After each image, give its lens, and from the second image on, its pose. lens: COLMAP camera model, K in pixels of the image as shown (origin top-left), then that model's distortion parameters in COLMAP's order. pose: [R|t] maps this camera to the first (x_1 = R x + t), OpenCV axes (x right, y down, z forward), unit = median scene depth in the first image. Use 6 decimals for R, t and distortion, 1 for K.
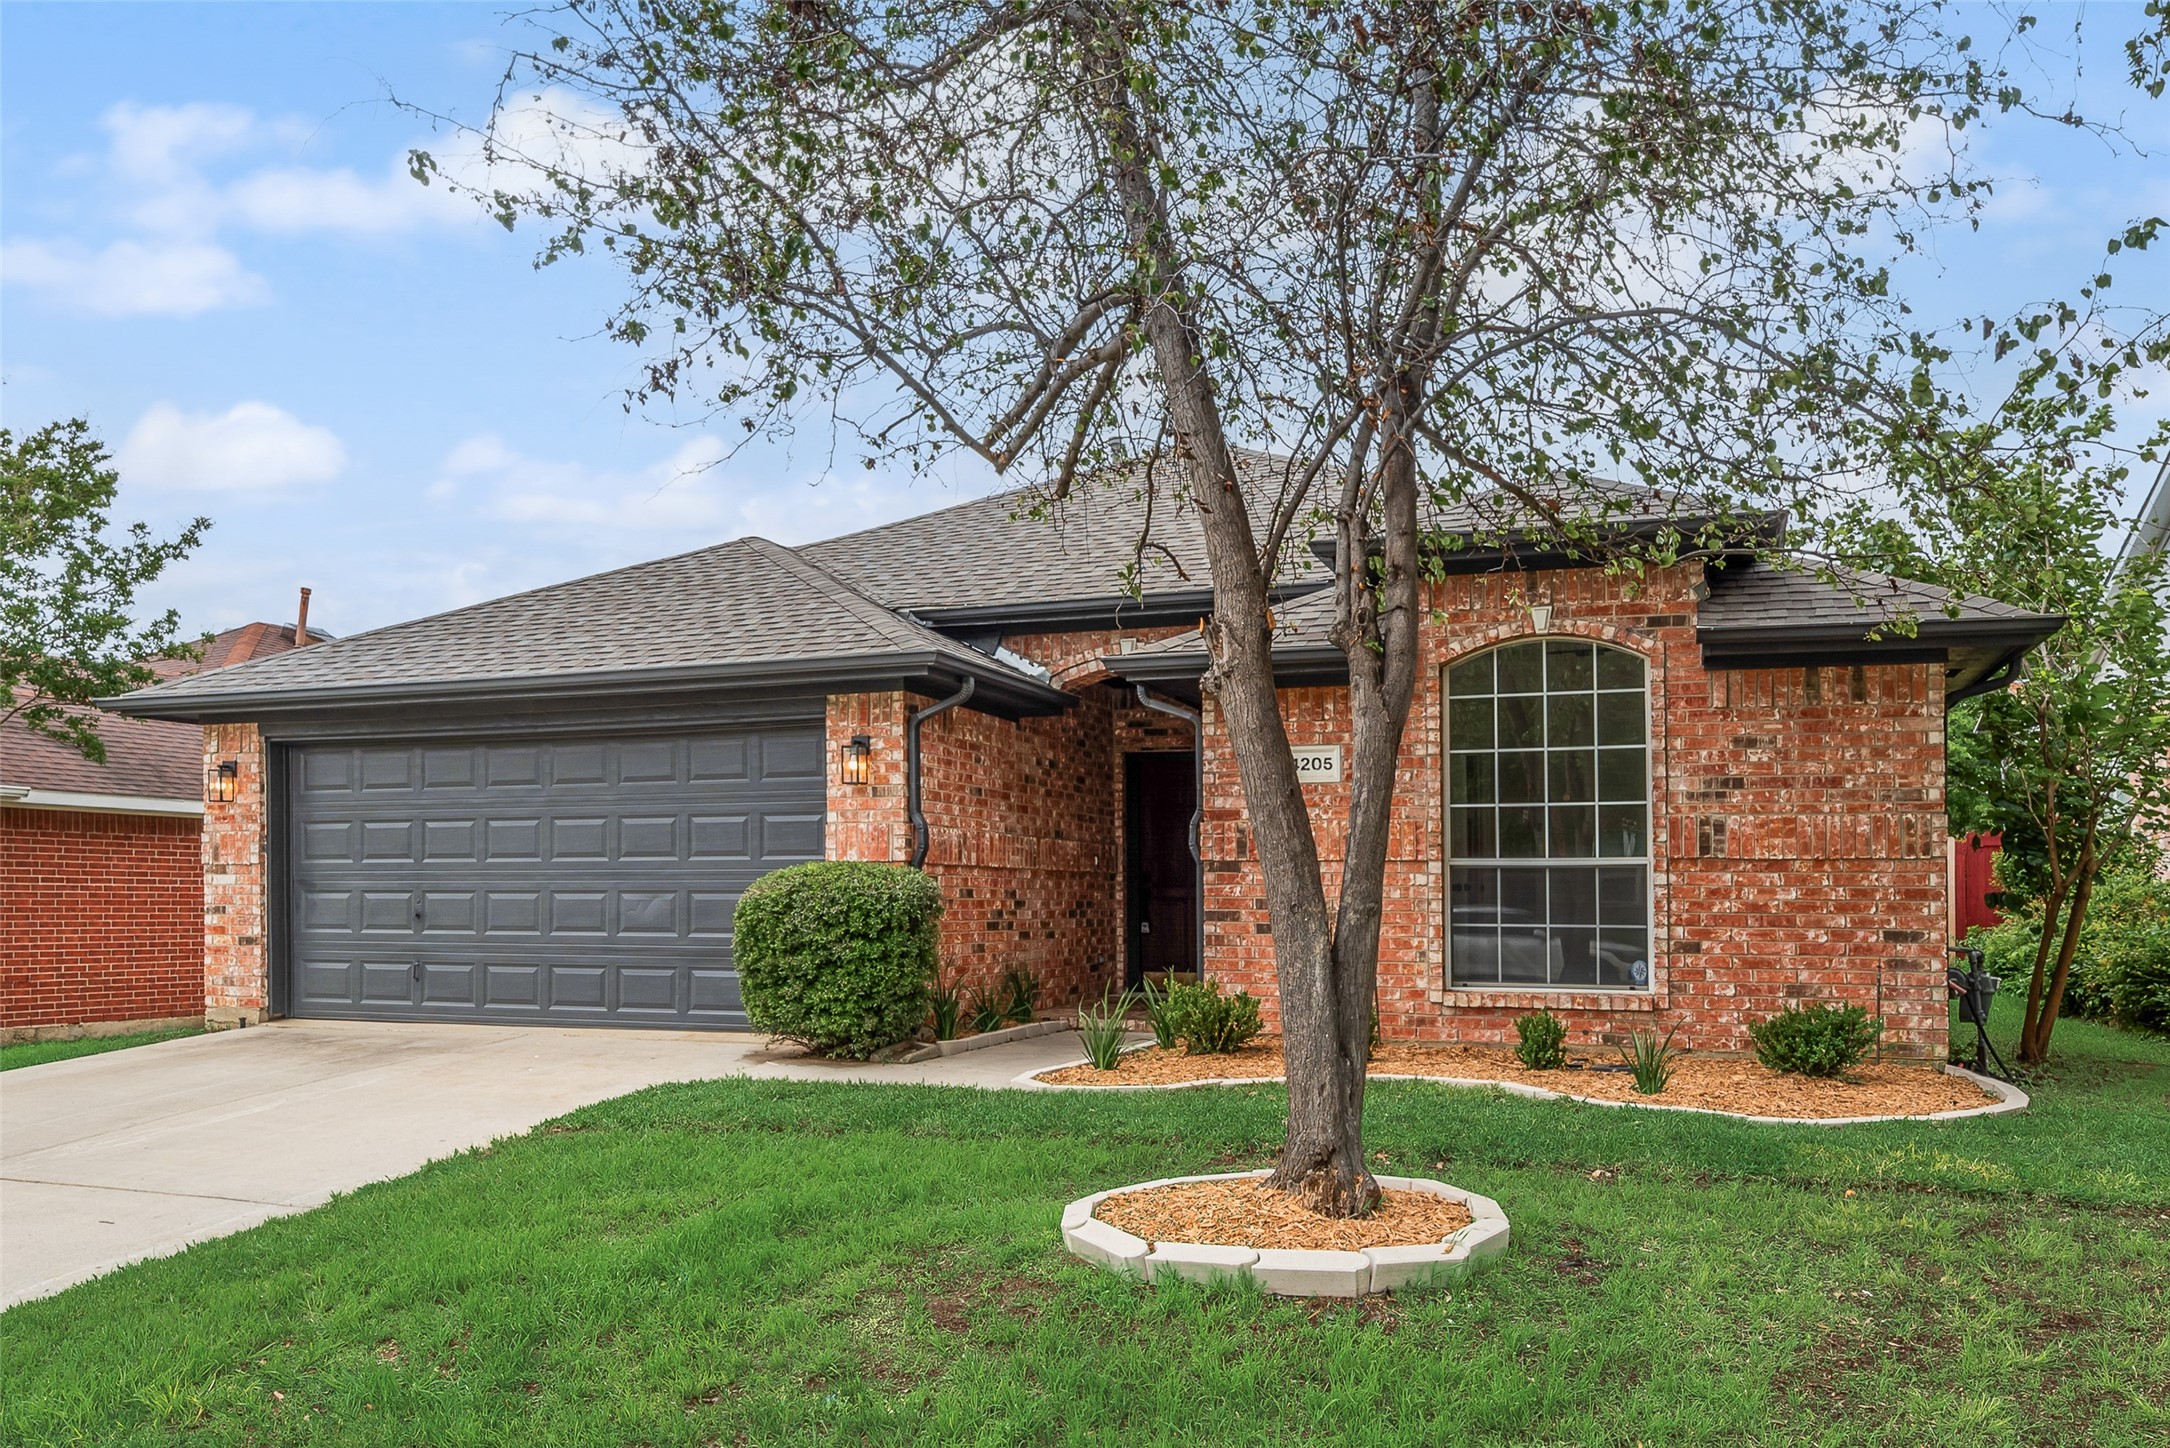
lens RADIAL K [[958.4, 0, 1084.9], [0, 958.4, 672.3], [0, 0, 1]] dist [0.000626, 0.000012]
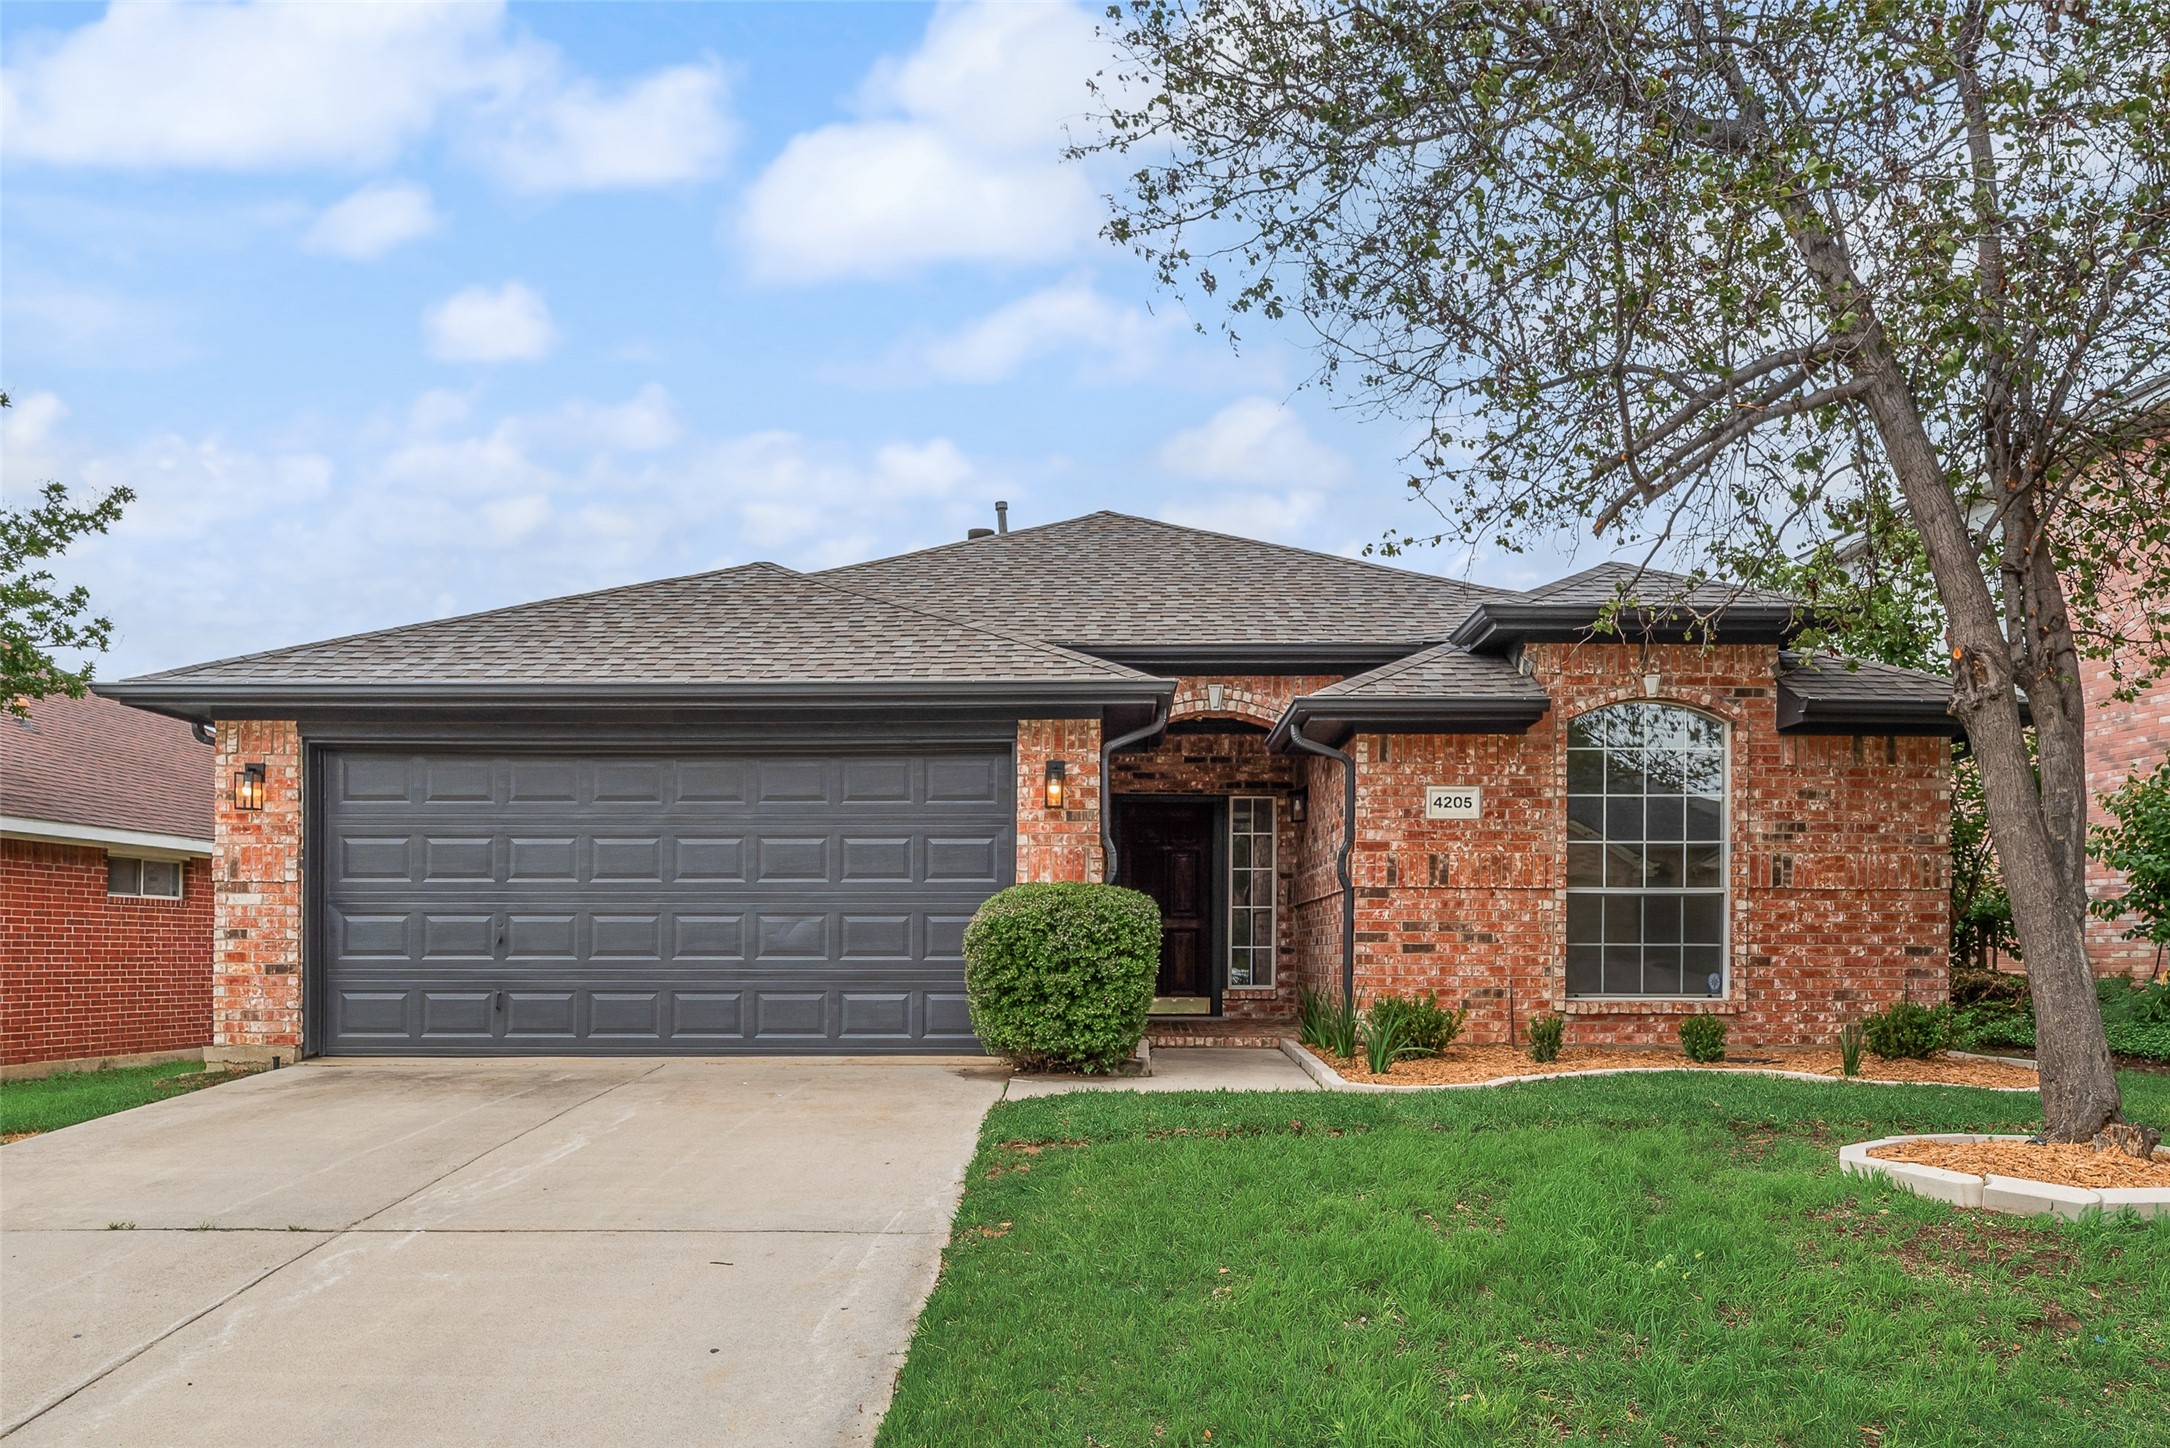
lens RADIAL K [[871.0, 0, 1087.0], [0, 871.0, 735.7], [0, 0, 1]] dist [0.001570, -0.000257]
pose [[0.977312, 0.047883, 0.206323, -0.412369], [-0.048696, 0.998813, -0.001139, 0.040736], [-0.206133, -0.008934, 0.978483, 0.089382]]
